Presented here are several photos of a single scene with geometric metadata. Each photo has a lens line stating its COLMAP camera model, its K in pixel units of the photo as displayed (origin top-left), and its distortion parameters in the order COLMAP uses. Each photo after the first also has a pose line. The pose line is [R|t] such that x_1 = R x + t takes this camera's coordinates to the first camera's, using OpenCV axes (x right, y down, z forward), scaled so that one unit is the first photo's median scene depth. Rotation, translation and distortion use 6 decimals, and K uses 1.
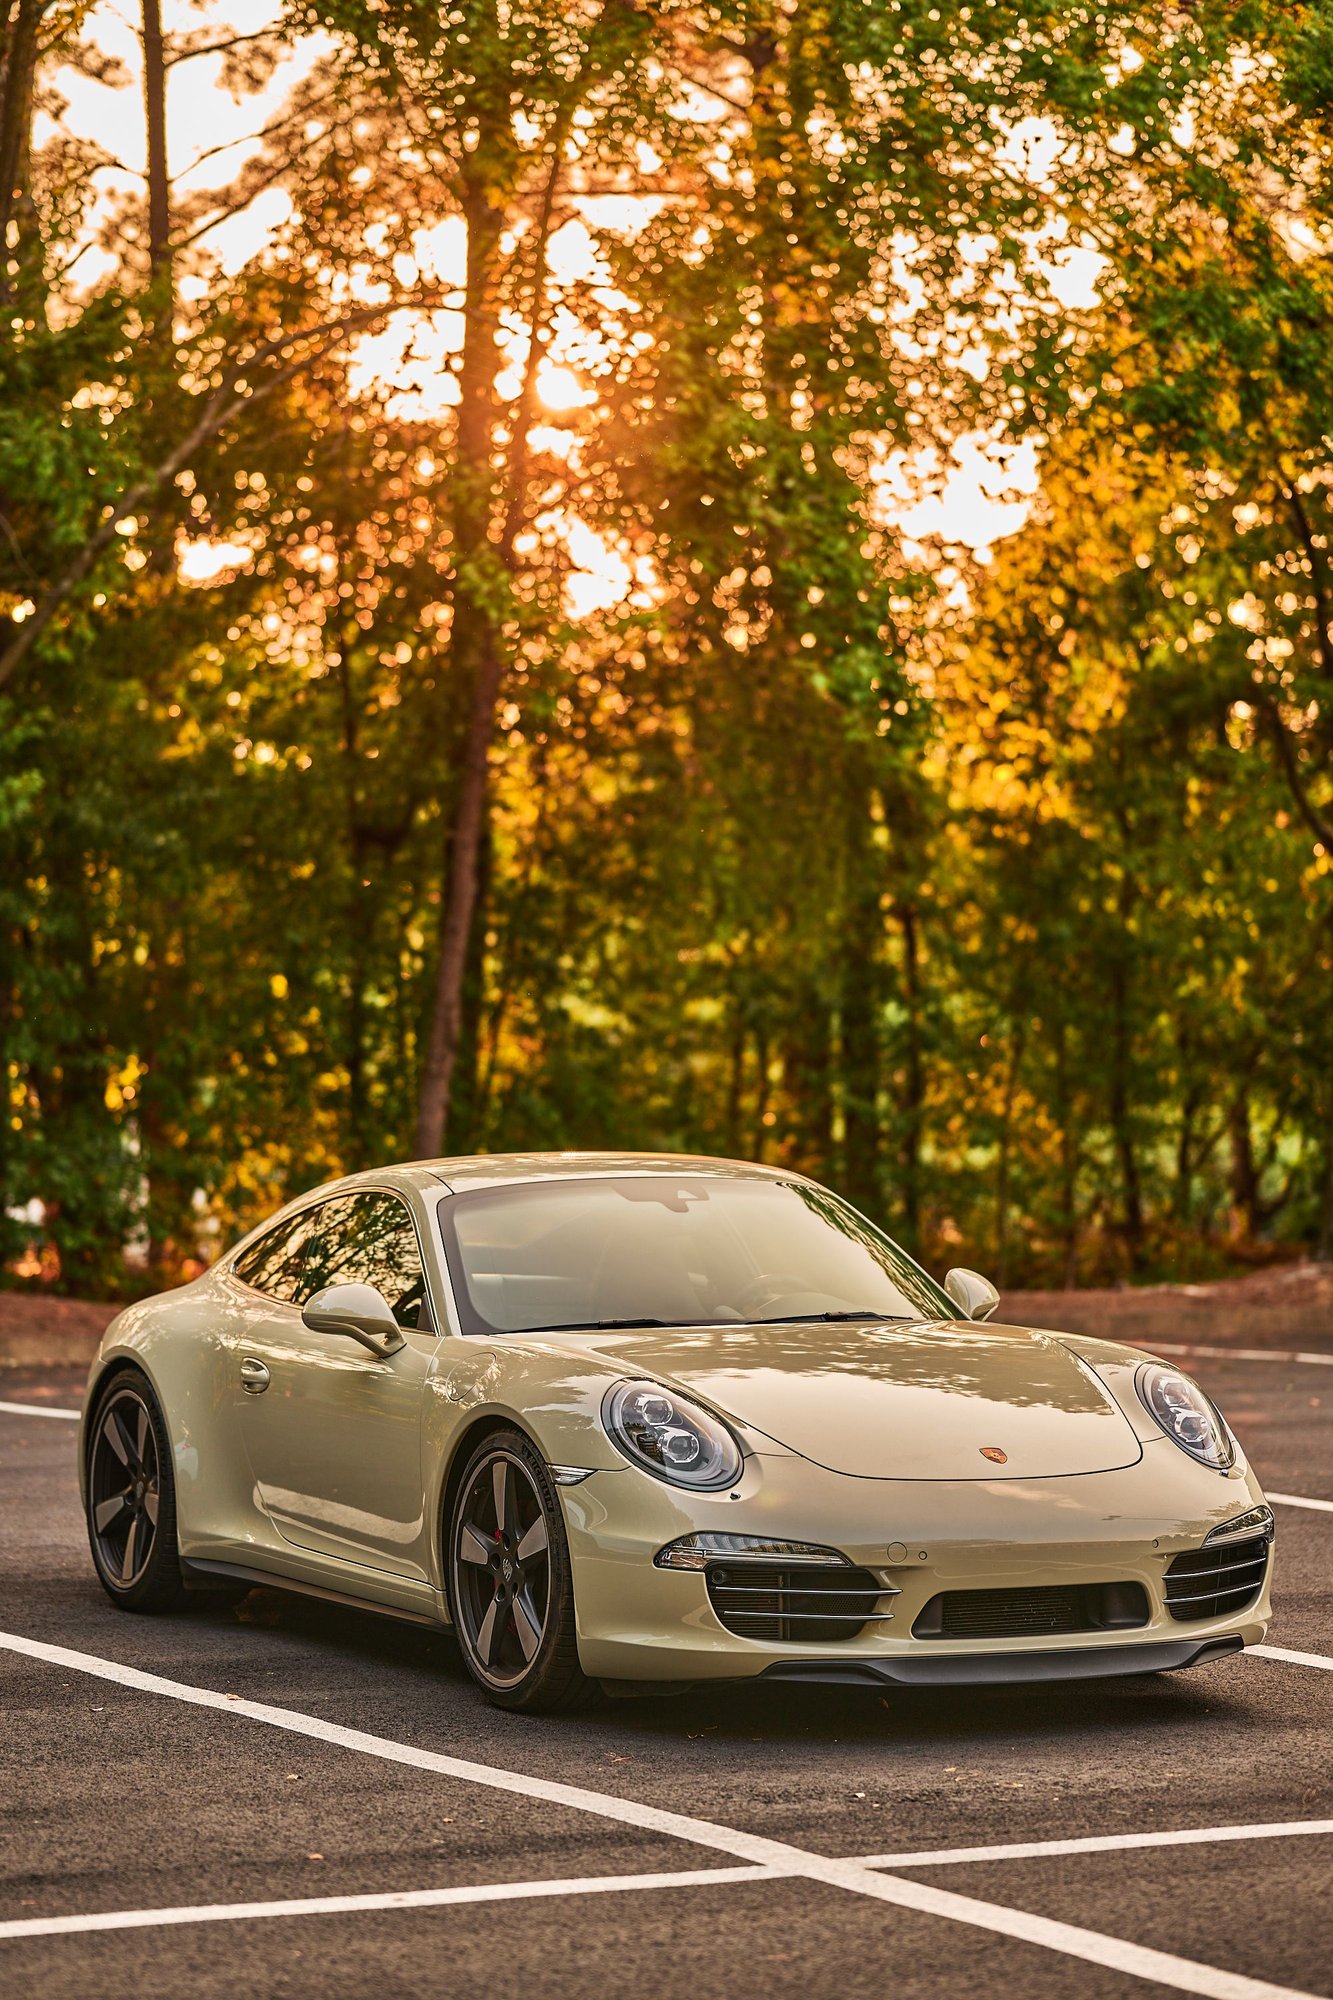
lens RADIAL K [[4961.3, 0, 666.5], [0, 4961.3, 1000.0], [0, 0, 1]] dist [-0.011222, -0.227265]
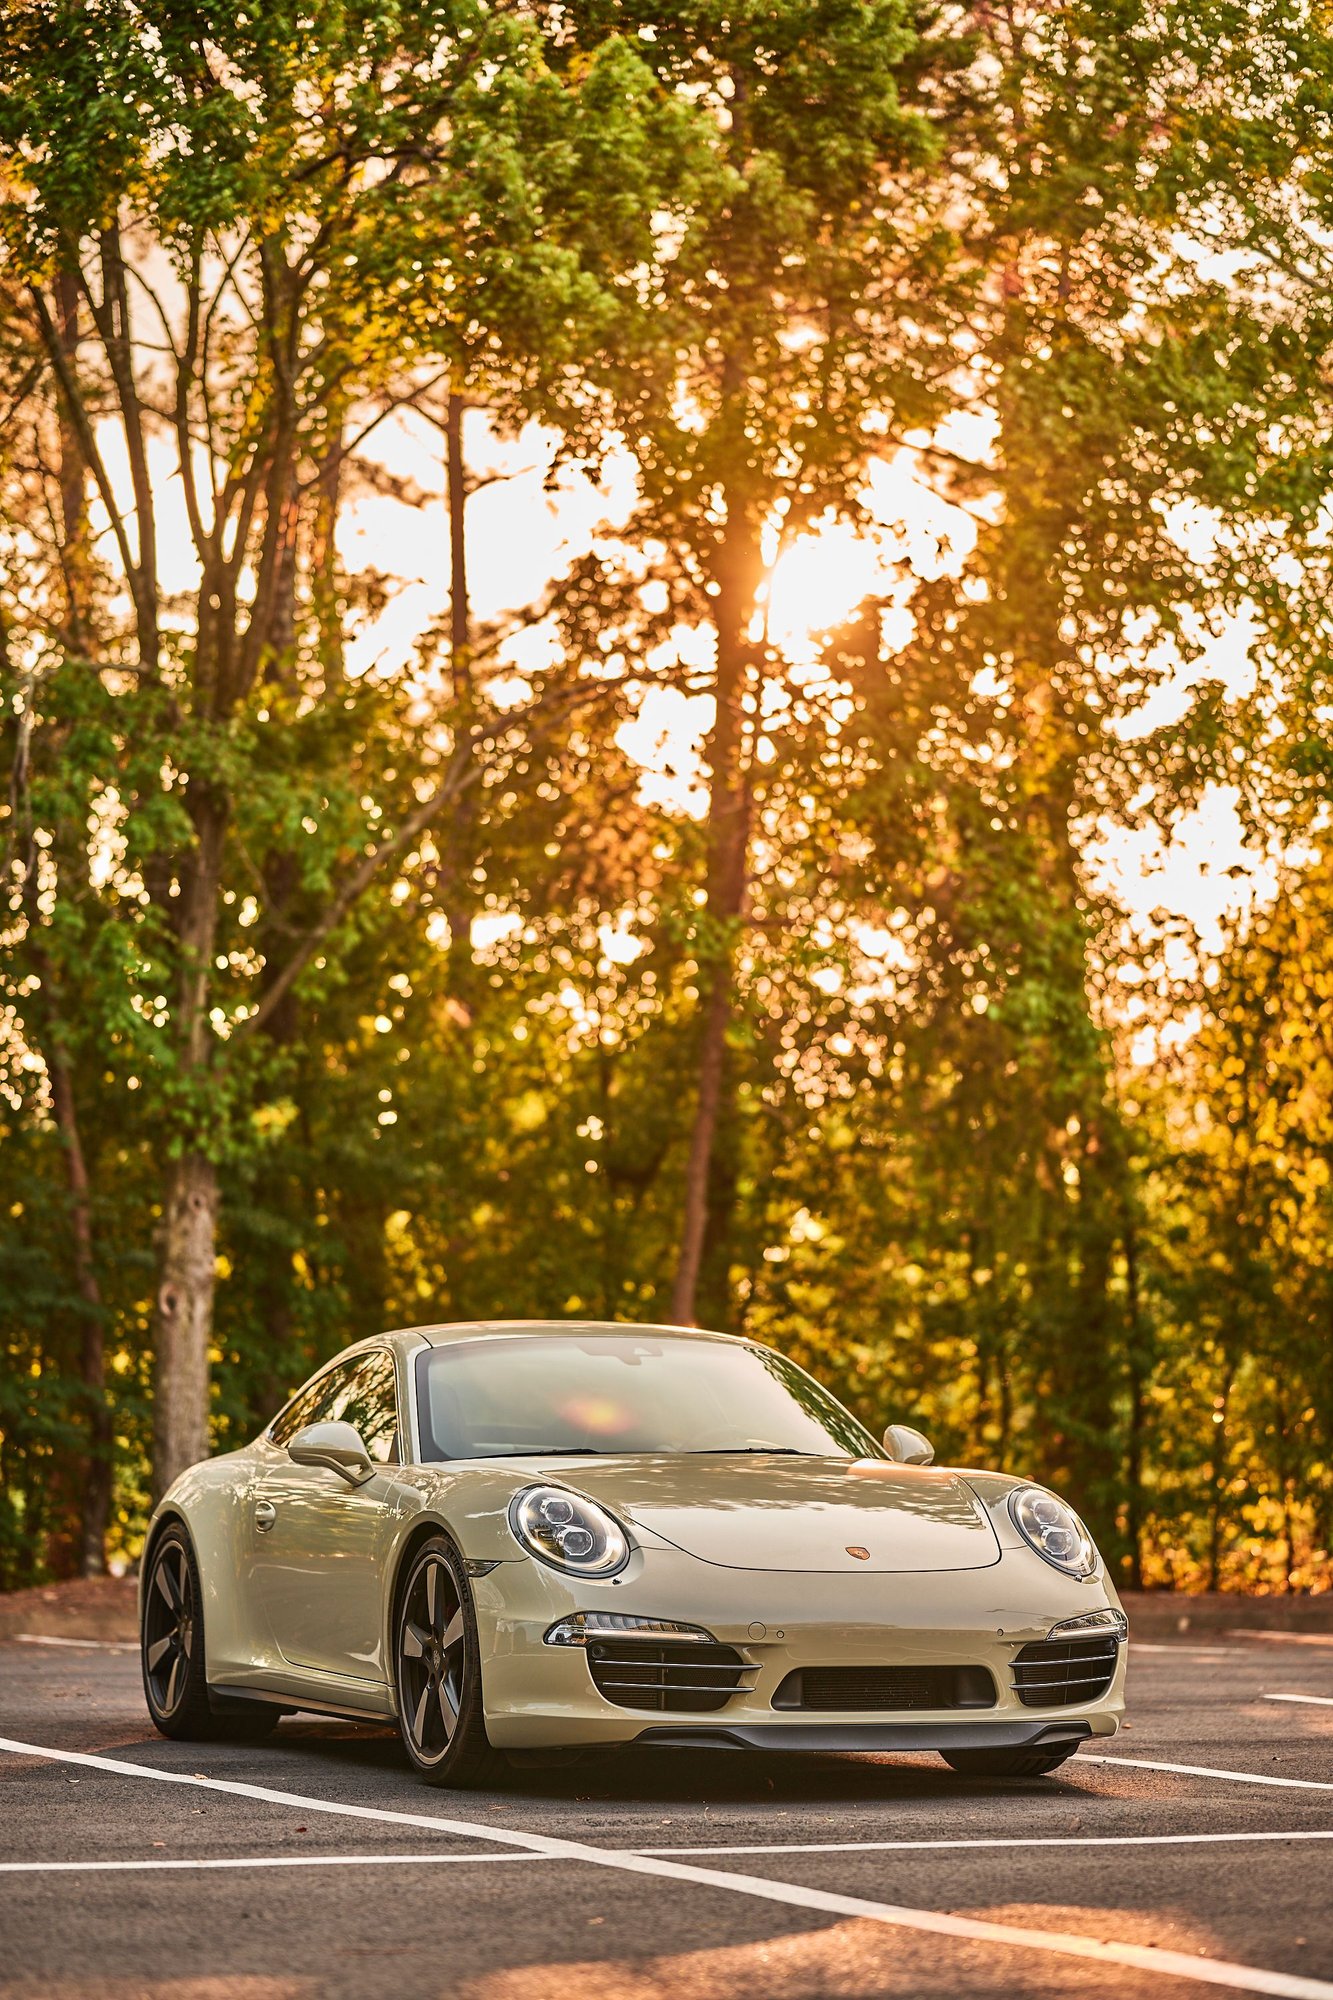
lens RADIAL K [[4659.4, 0, 695.4], [0, 4659.4, 1004.4], [0, 0, 1]] dist [-0.014503, 0.293882]
pose [[0.996778, -0.002783, -0.080162, 0.094165], [-0.004426, 0.995967, -0.089607, 0.051919], [0.080088, 0.089673, 0.992746, -0.047201]]
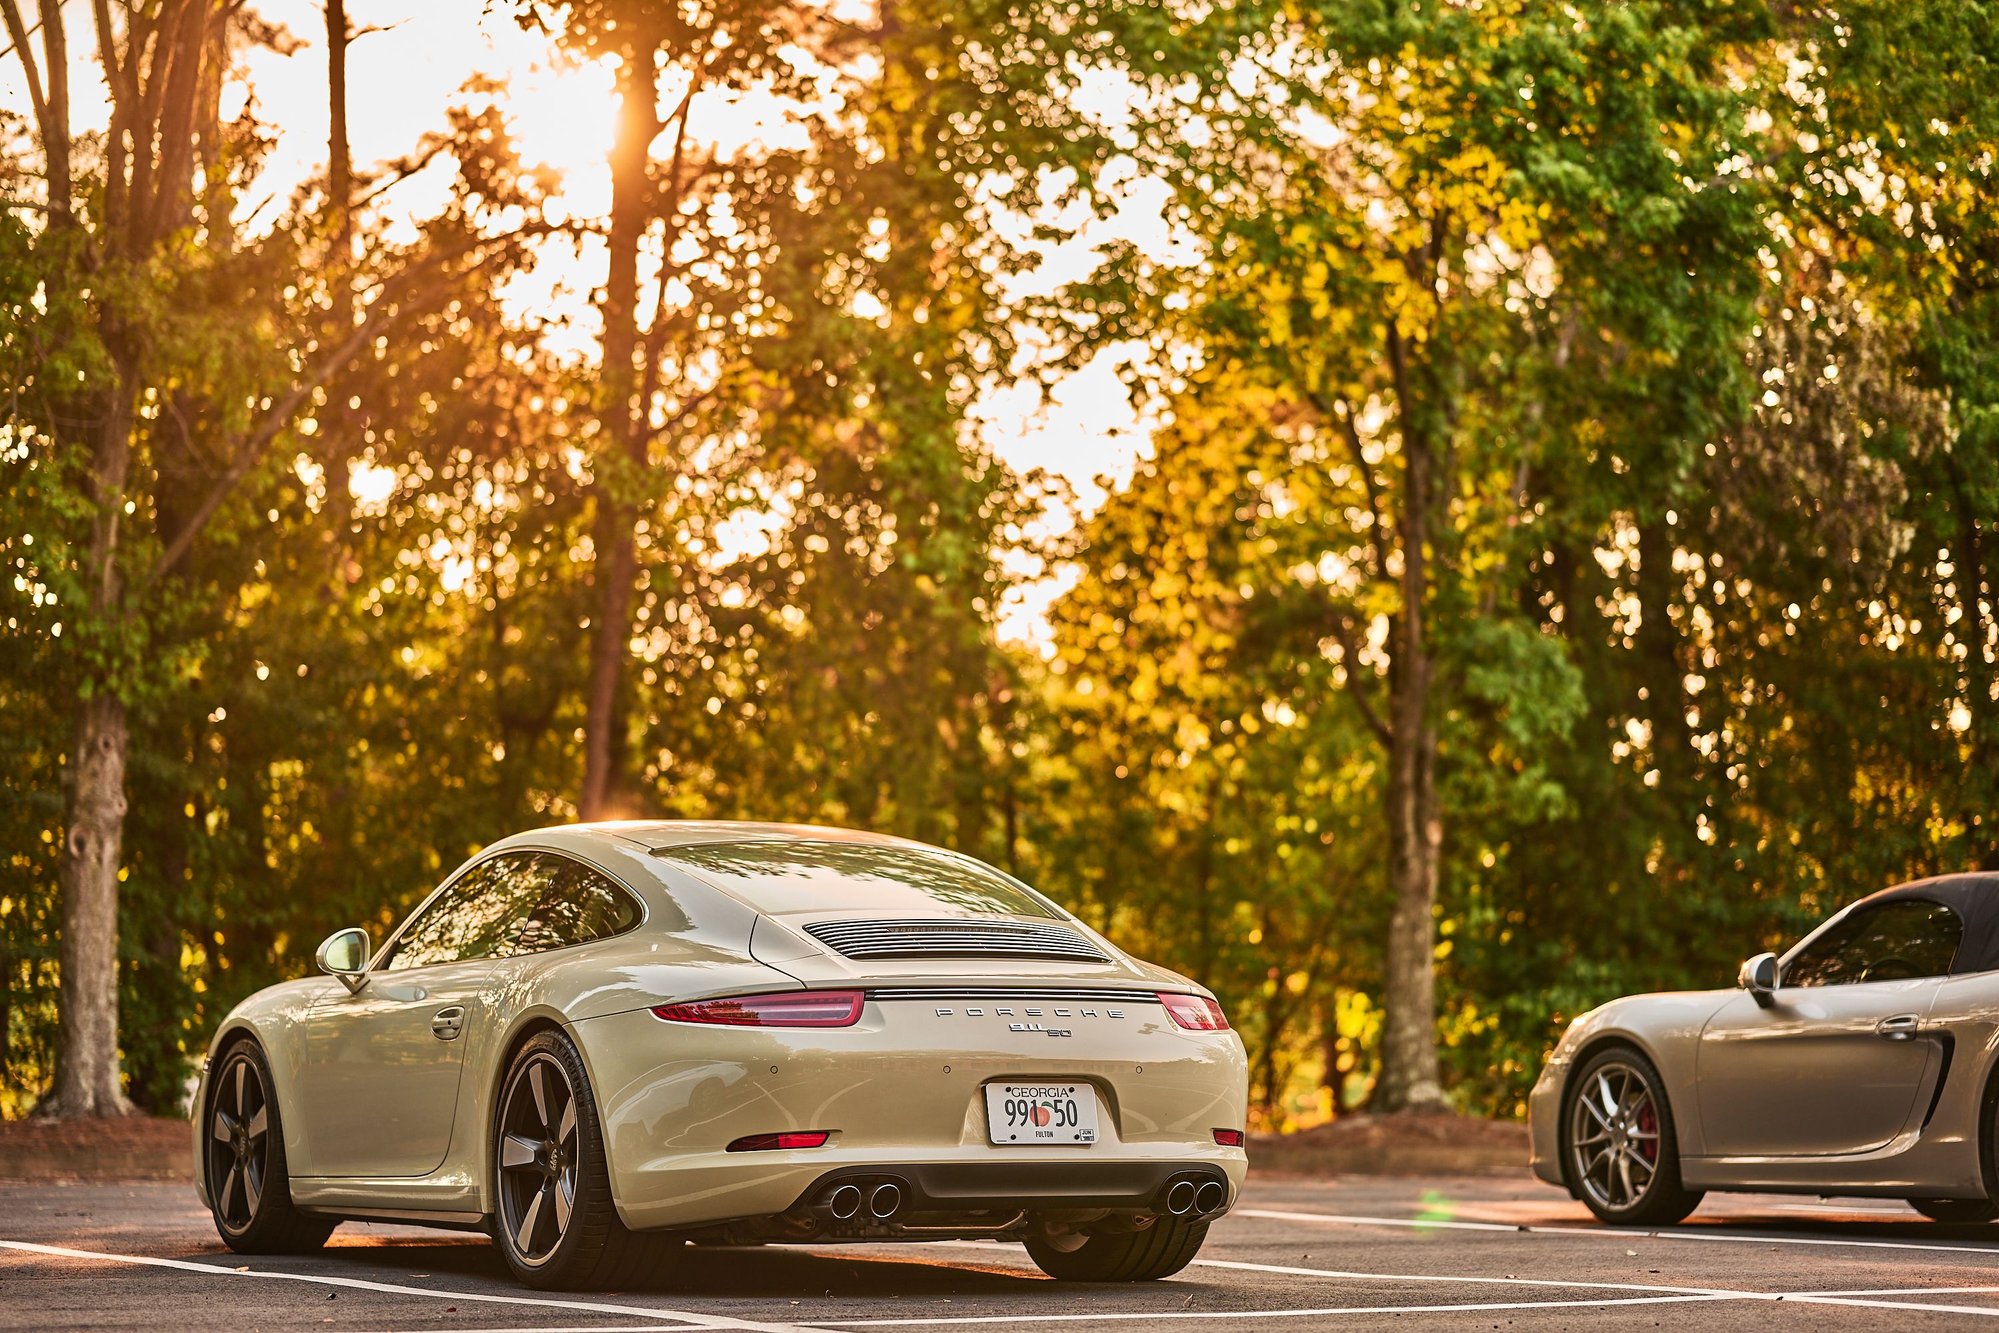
lens RADIAL K [[4657.1, 0, 999.5], [0, 4657.1, 666.5], [0, 0, 1]] dist [-0.014503, 0.293882]
pose [[0.999466, 0.008032, 0.031682, 0.035584], [-0.005780, 0.997490, -0.070564, 0.064839], [-0.032169, 0.070343, 0.997004, -0.079675]]
